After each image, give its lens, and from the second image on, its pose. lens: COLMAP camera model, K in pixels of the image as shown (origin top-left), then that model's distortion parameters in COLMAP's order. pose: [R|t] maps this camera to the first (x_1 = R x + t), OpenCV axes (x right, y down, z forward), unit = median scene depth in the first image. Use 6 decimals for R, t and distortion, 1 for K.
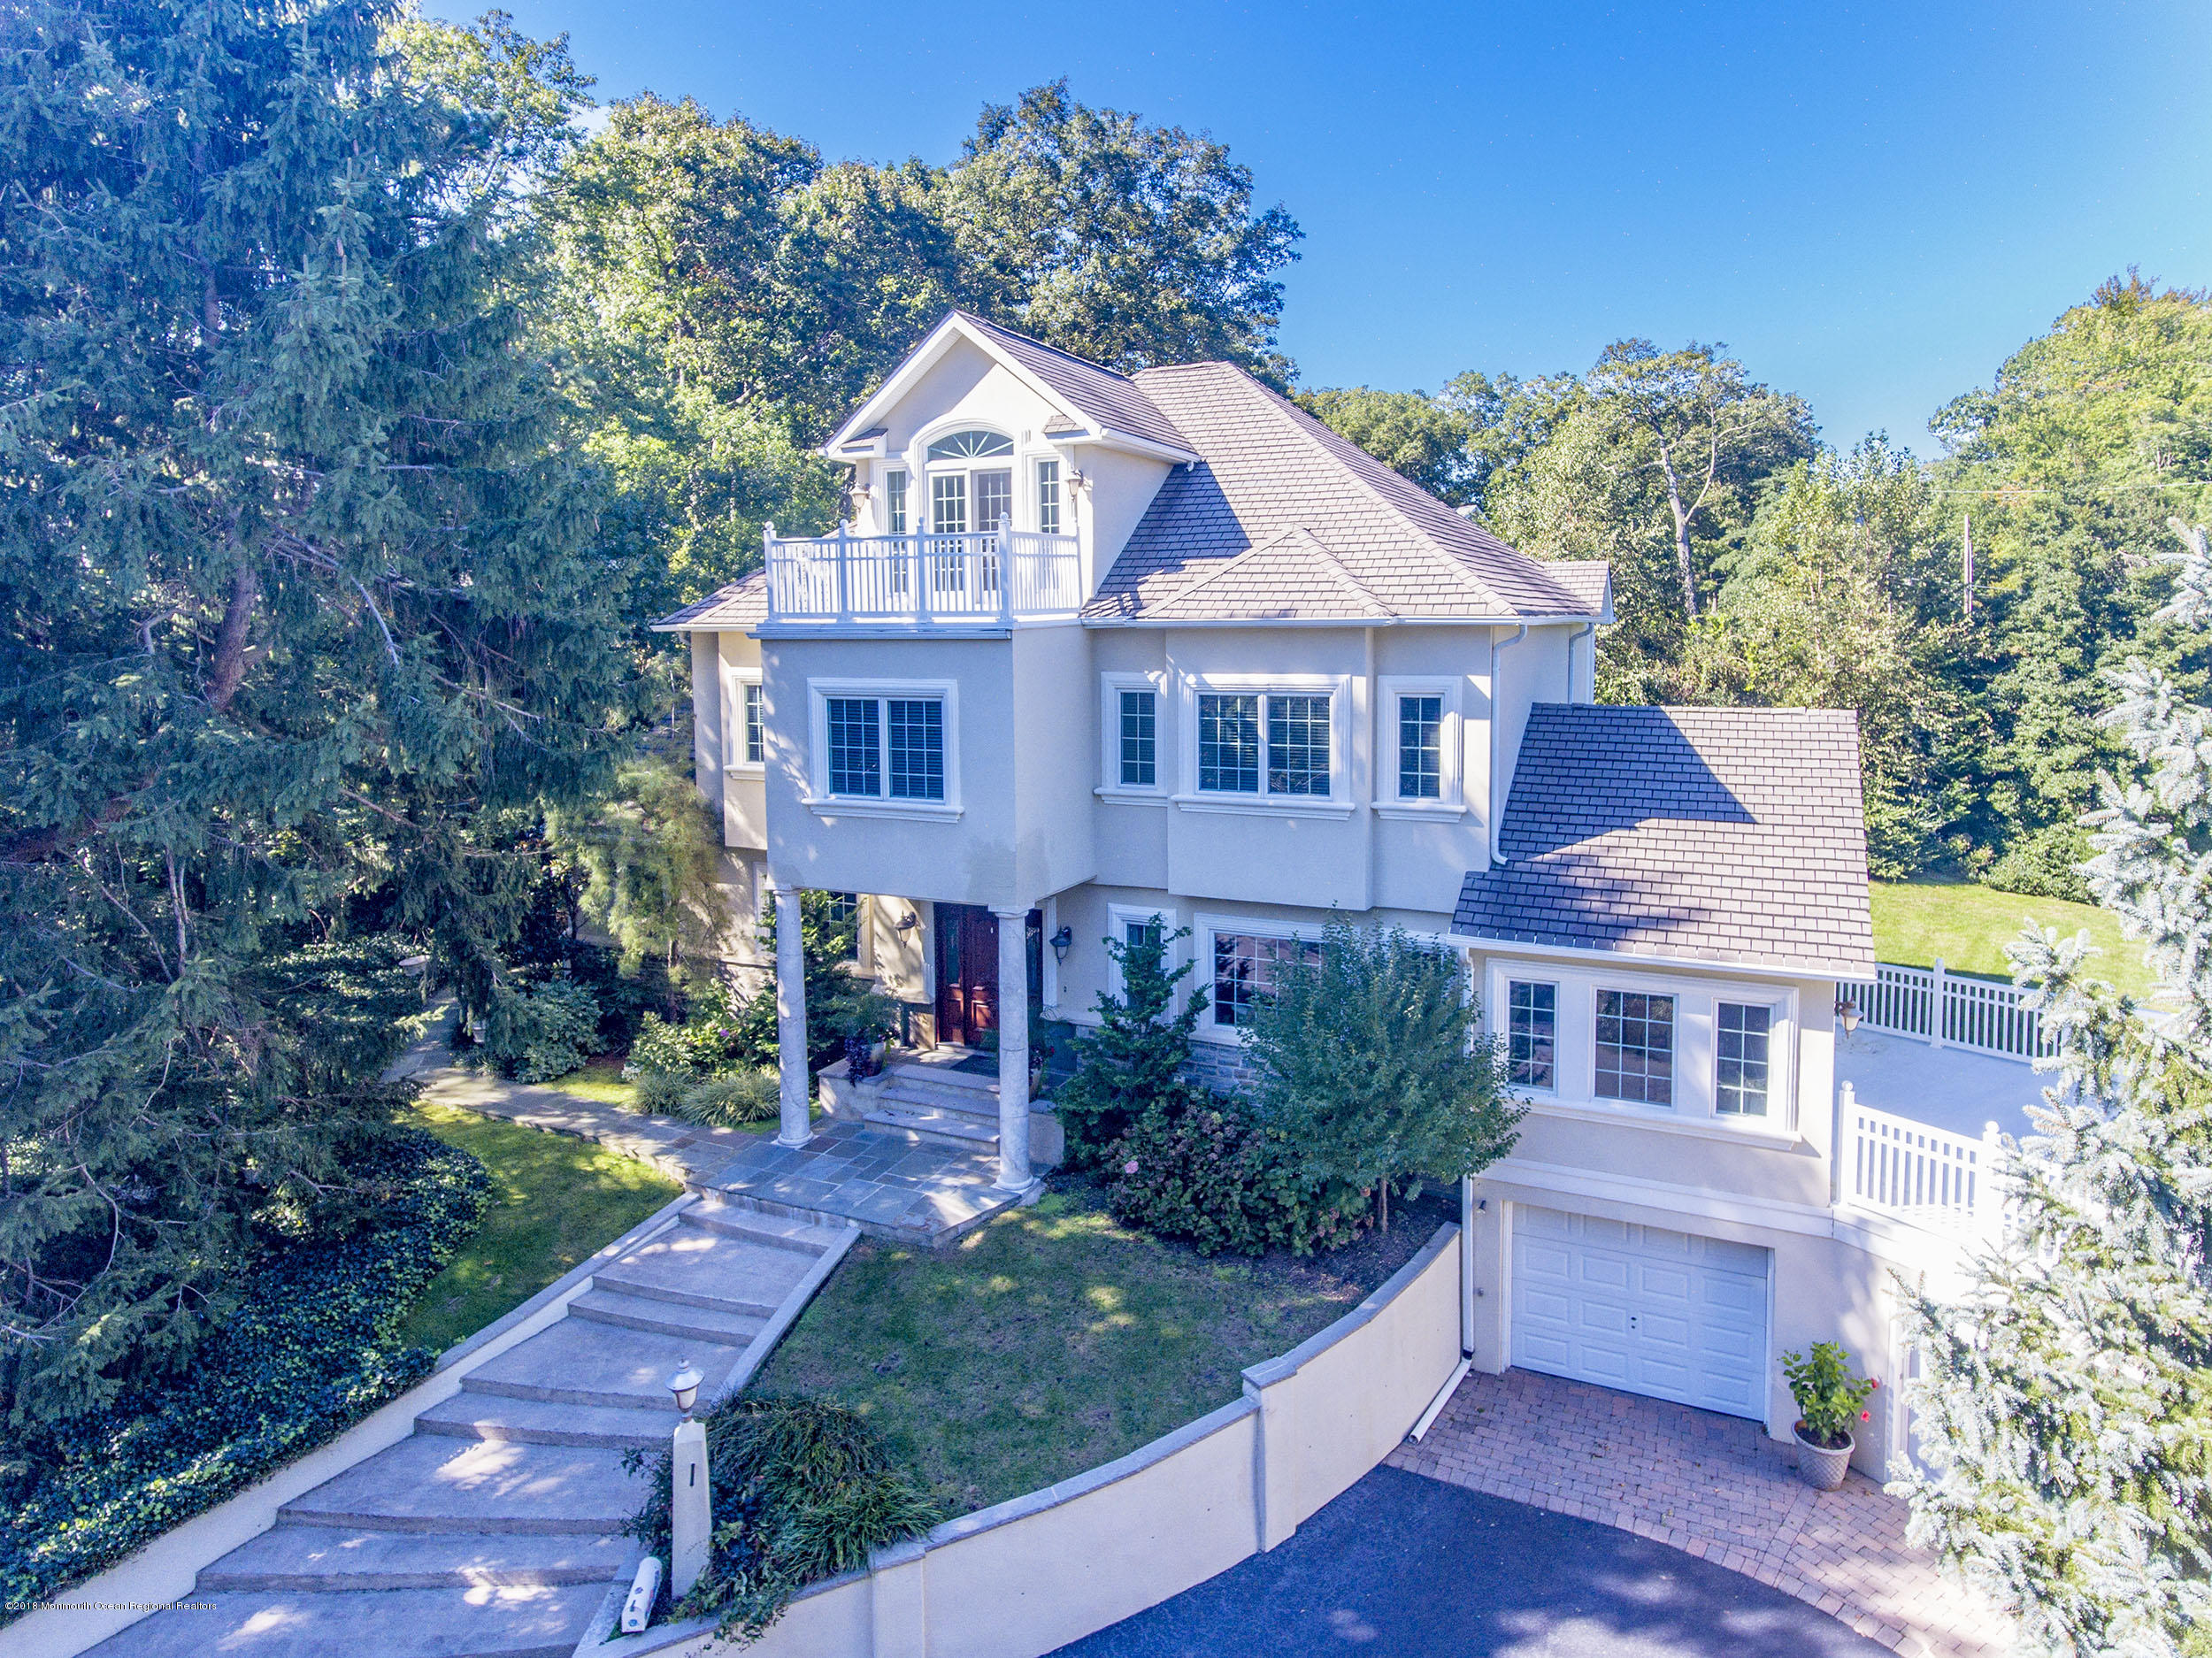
lens RADIAL K [[1258.5, 0, 1104.1], [0, 1258.5, 777.6], [0, 0, 1]] dist [0.021258, -0.000460]
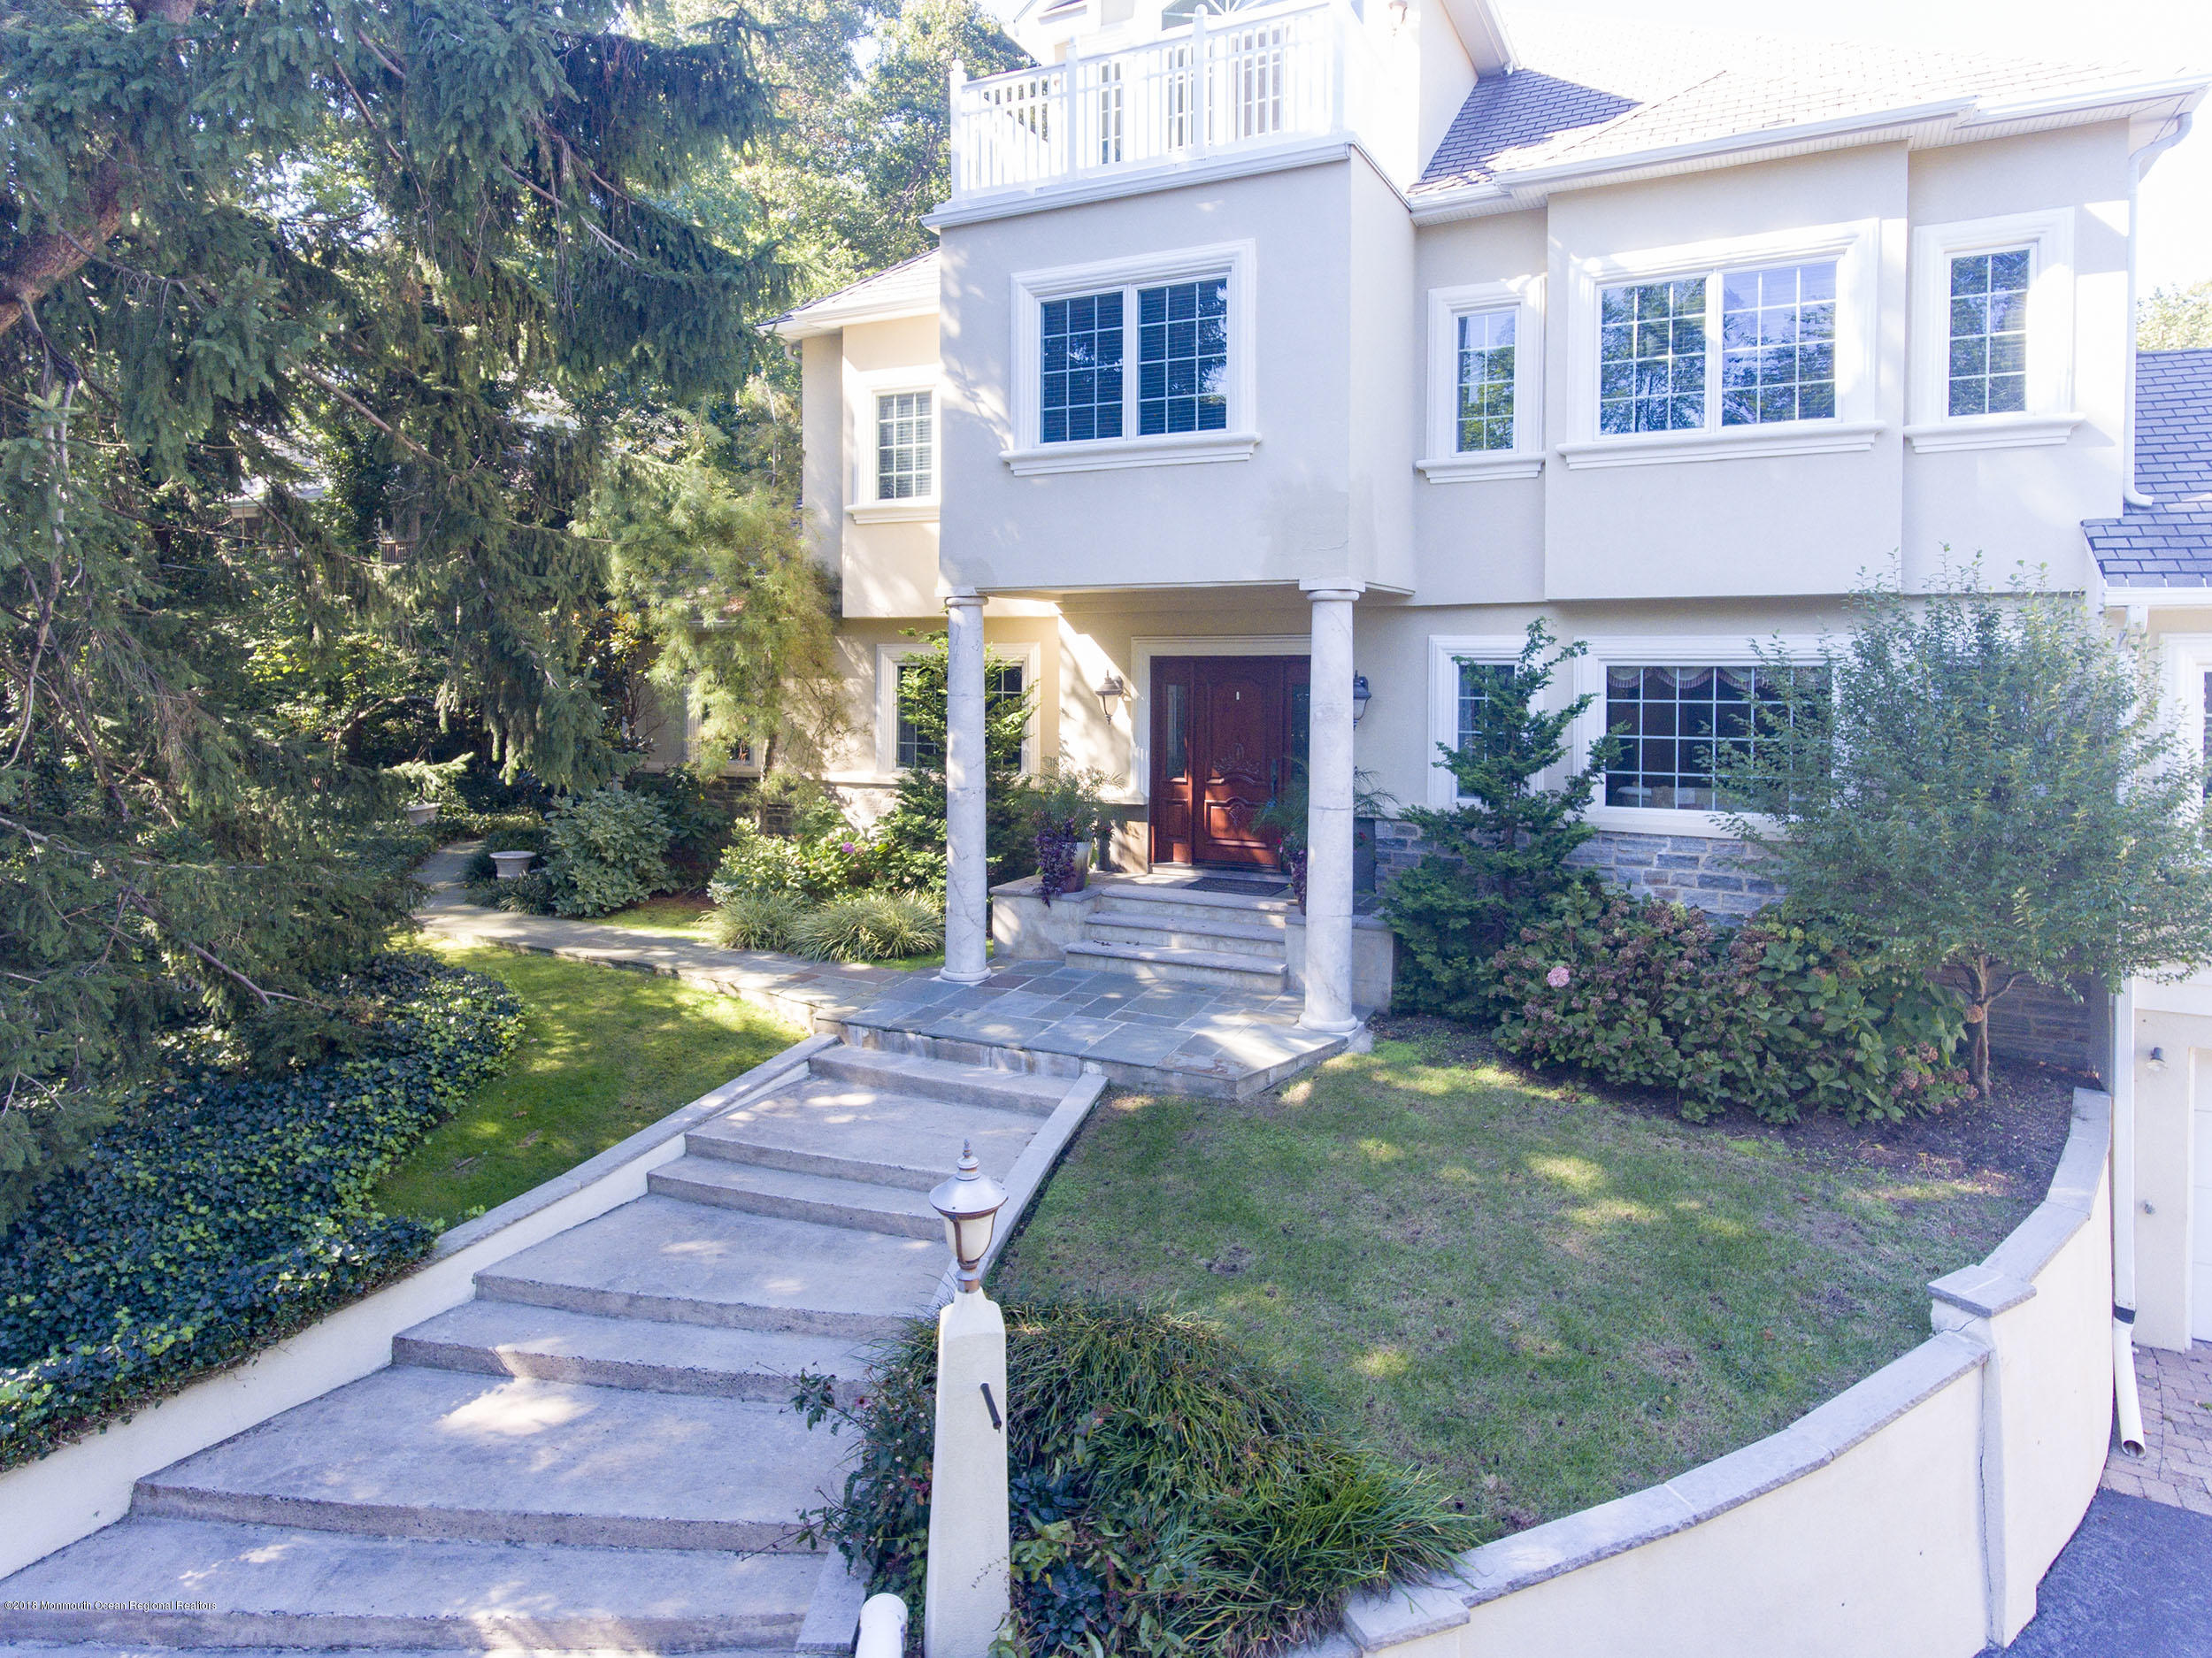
lens RADIAL K [[1347.9, 0, 1110.2], [0, 1347.9, 667.9], [0, 0, 1]] dist [0.019979, -0.000139]
pose [[0.999390, 0.012502, -0.032623, -0.166766], [-0.014908, 0.997103, -0.074588, 0.199893], [0.031596, 0.075028, 0.996681, 0.309343]]
